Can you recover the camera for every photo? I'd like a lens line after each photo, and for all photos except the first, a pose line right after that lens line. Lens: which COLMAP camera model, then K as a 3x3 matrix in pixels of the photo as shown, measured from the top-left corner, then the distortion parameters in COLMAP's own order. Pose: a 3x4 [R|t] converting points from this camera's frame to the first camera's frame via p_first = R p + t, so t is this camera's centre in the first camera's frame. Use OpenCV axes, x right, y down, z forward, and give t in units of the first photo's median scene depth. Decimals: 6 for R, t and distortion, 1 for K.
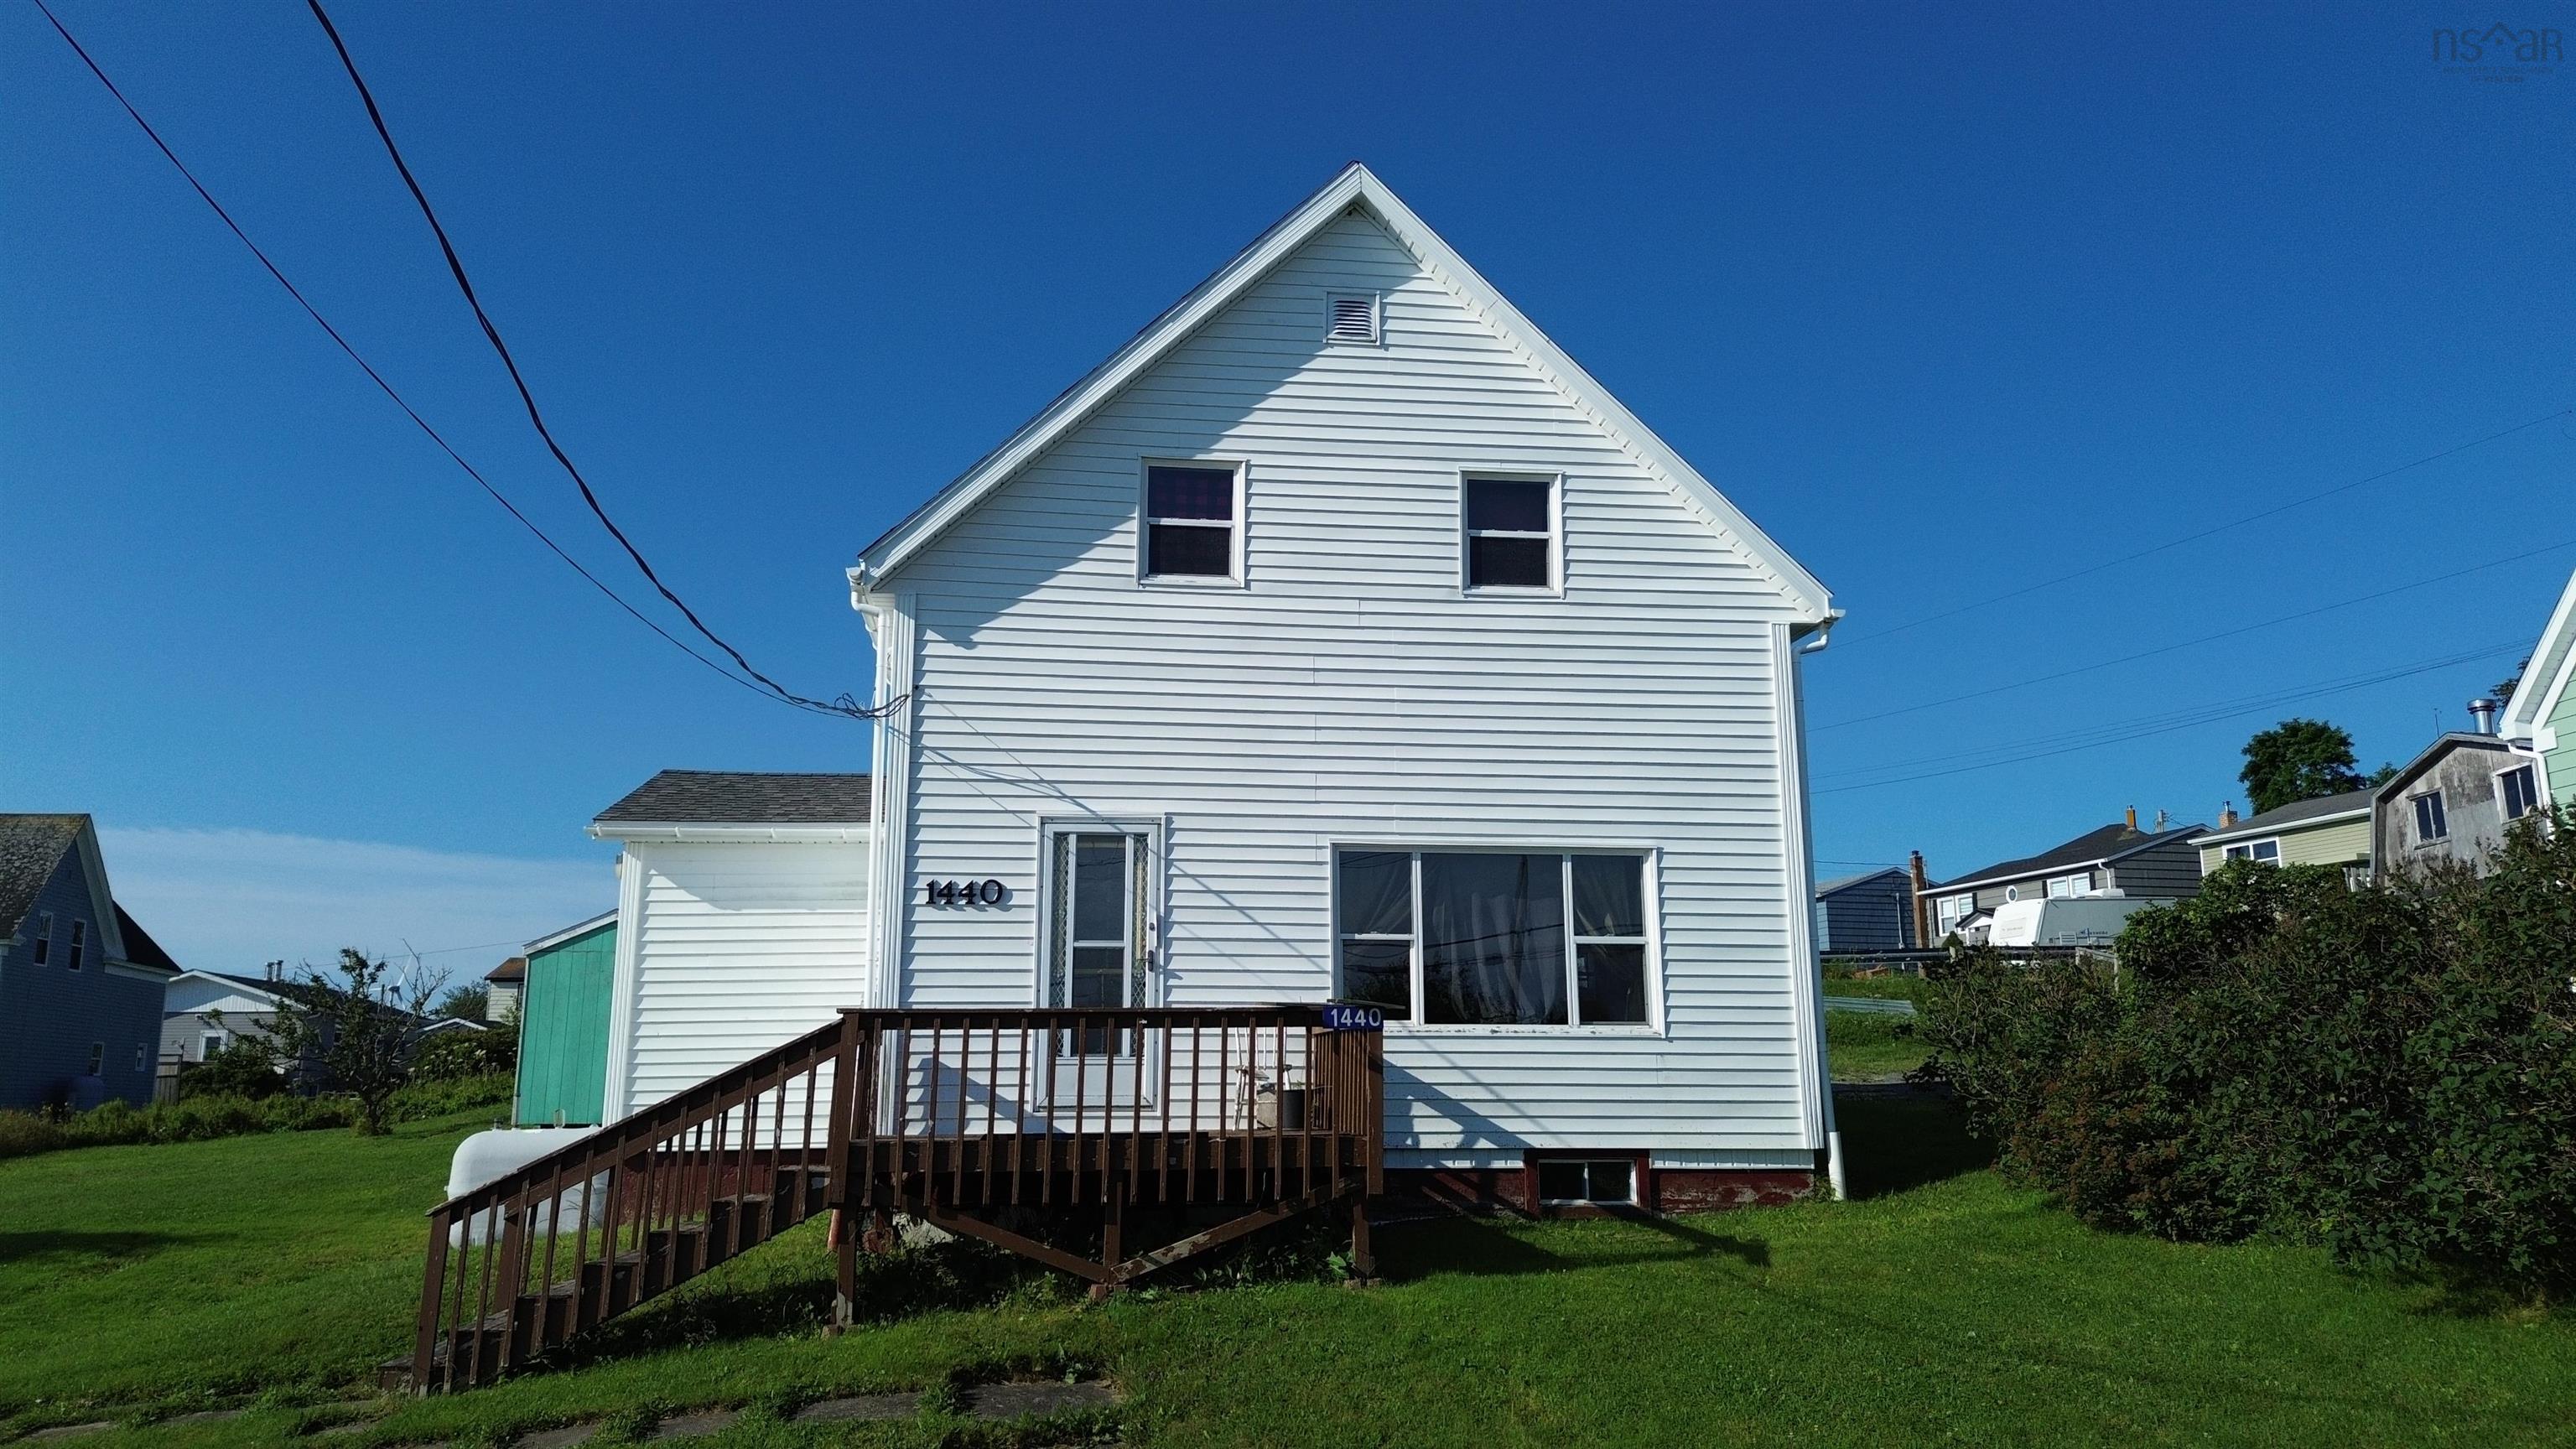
lens RADIAL K [[1809.5, 0, 1294.2], [0, 1809.5, 716.7], [0, 0, 1]] dist [0.073788, -0.067434]
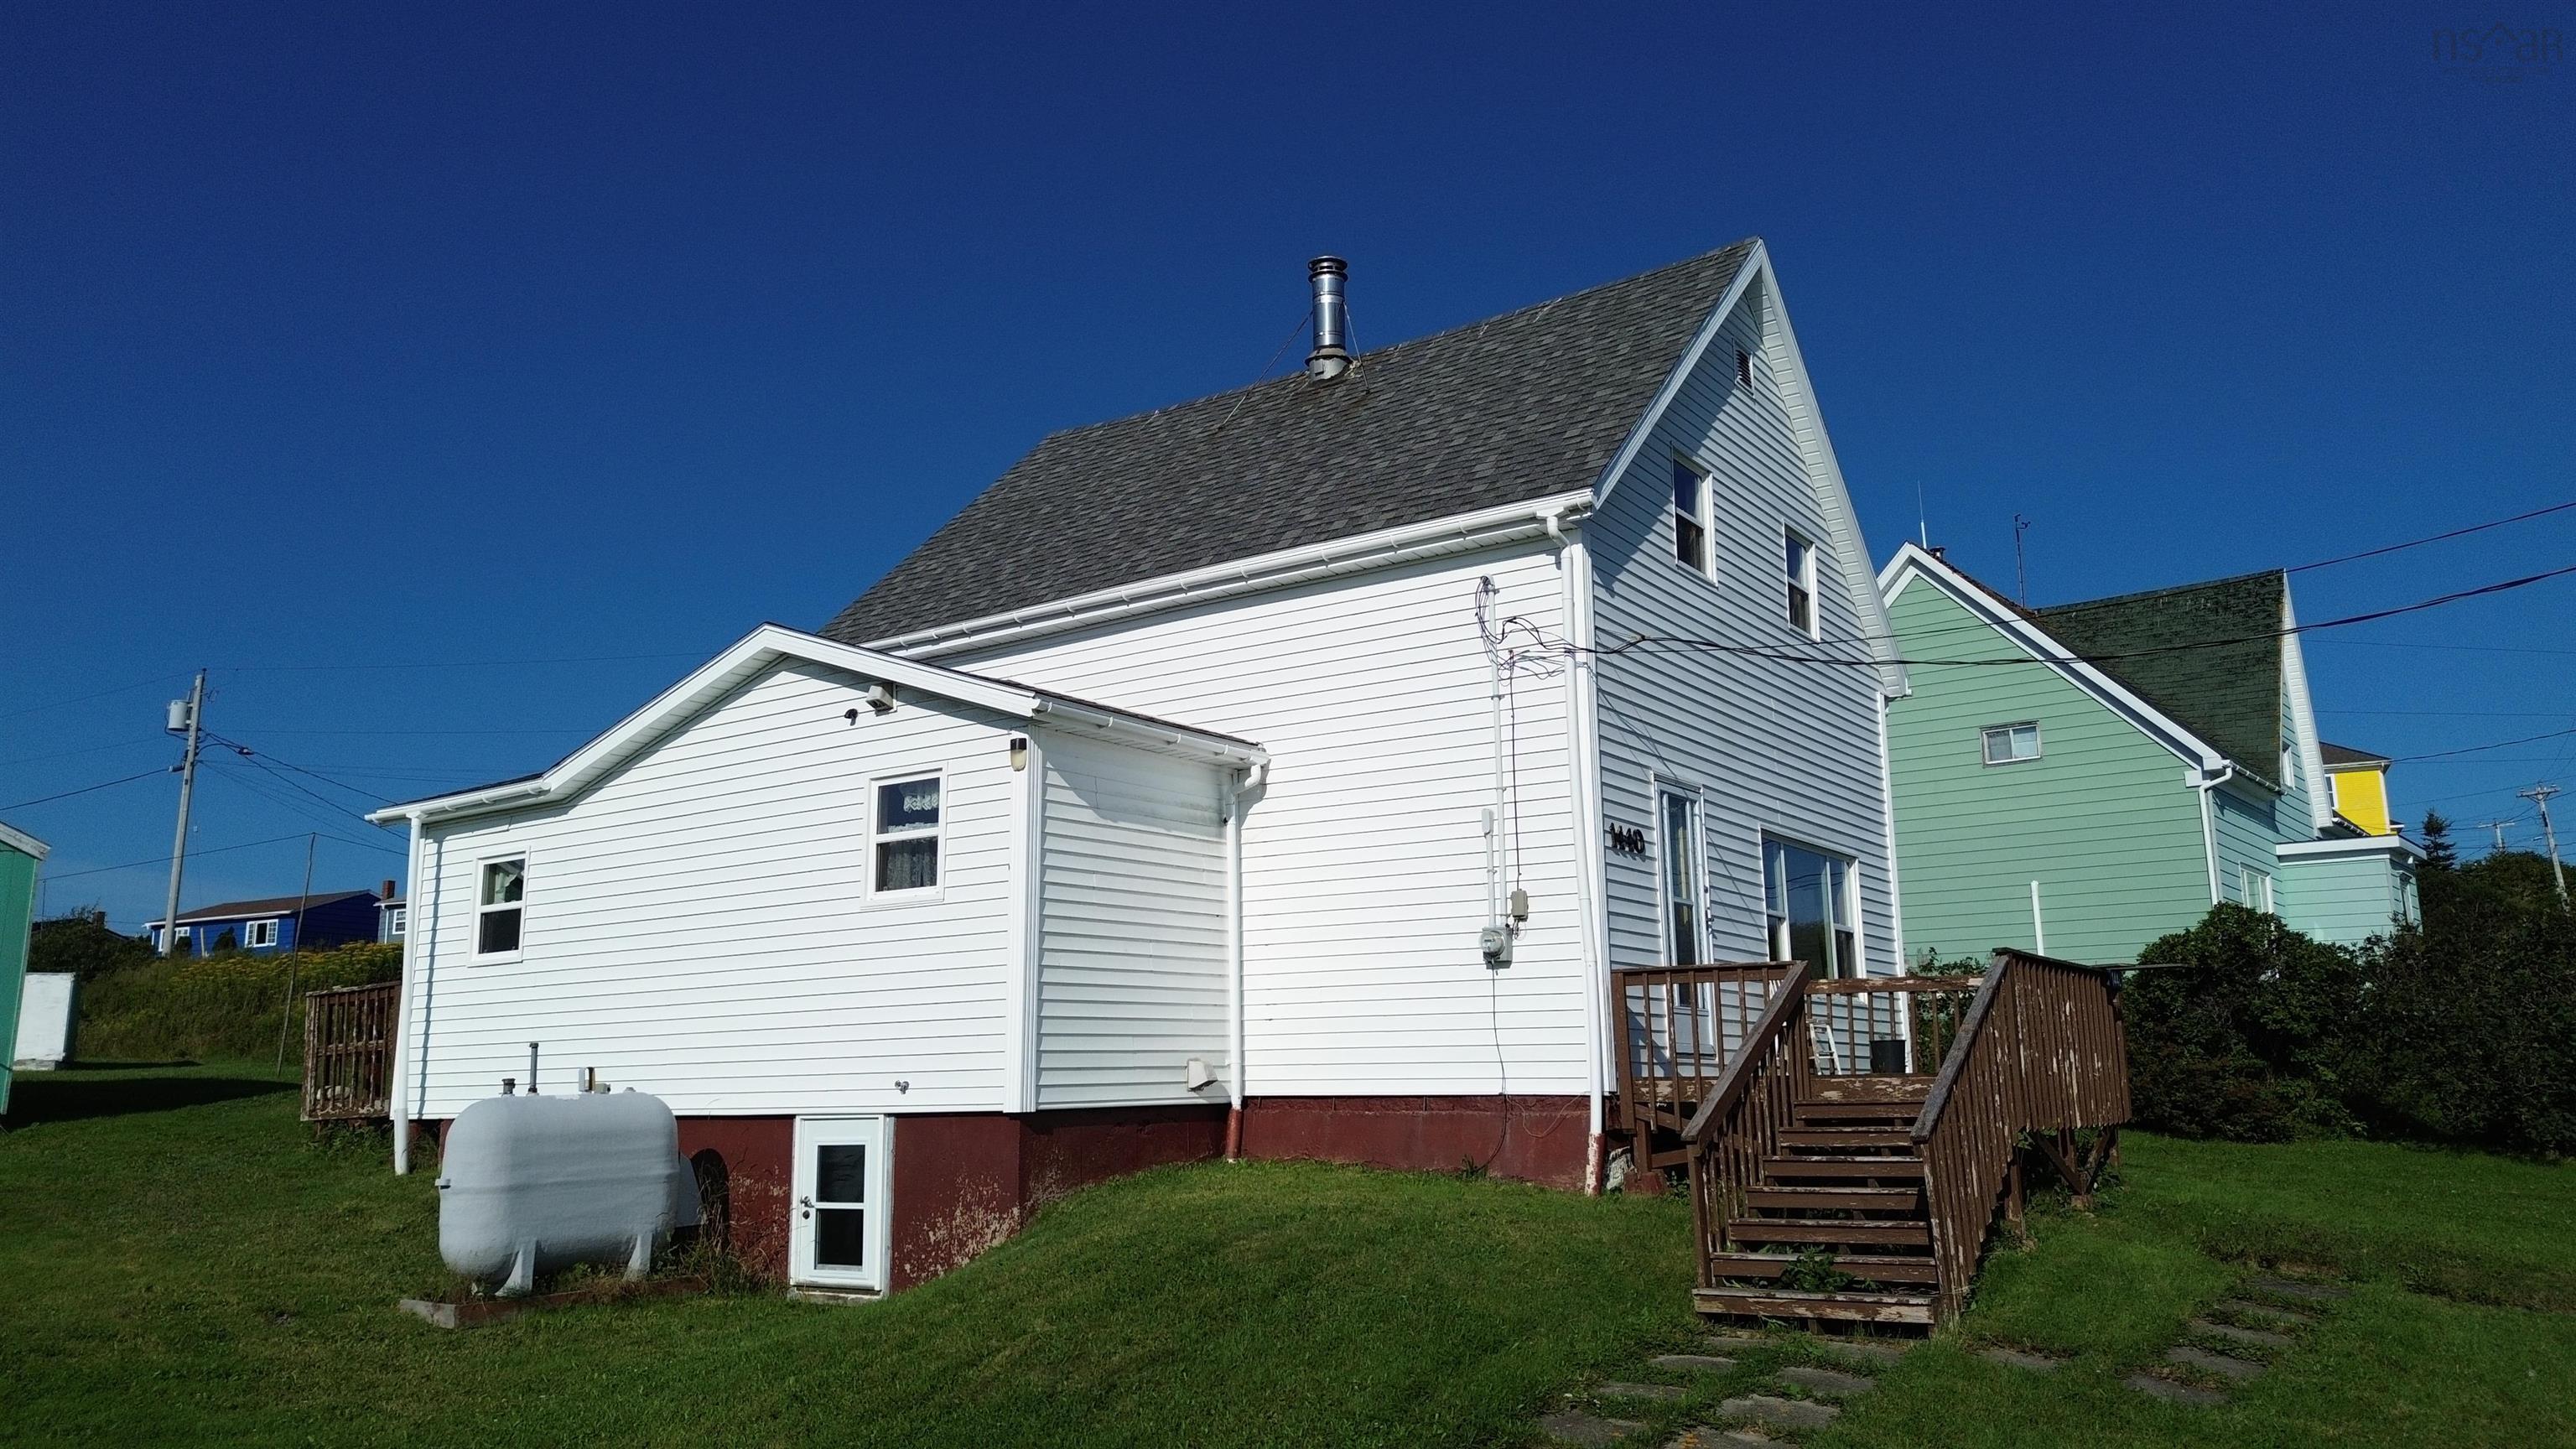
lens RADIAL K [[1809.5, 0, 1289.8], [0, 1809.5, 733.9], [0, 0, 1]] dist [0.073788, -0.067434]
pose [[0.659201, 0.139874, 0.738844, -1.023713], [-0.144278, 0.987819, -0.058283, 0.120961], [-0.737996, -0.068178, 0.671352, 0.458034]]
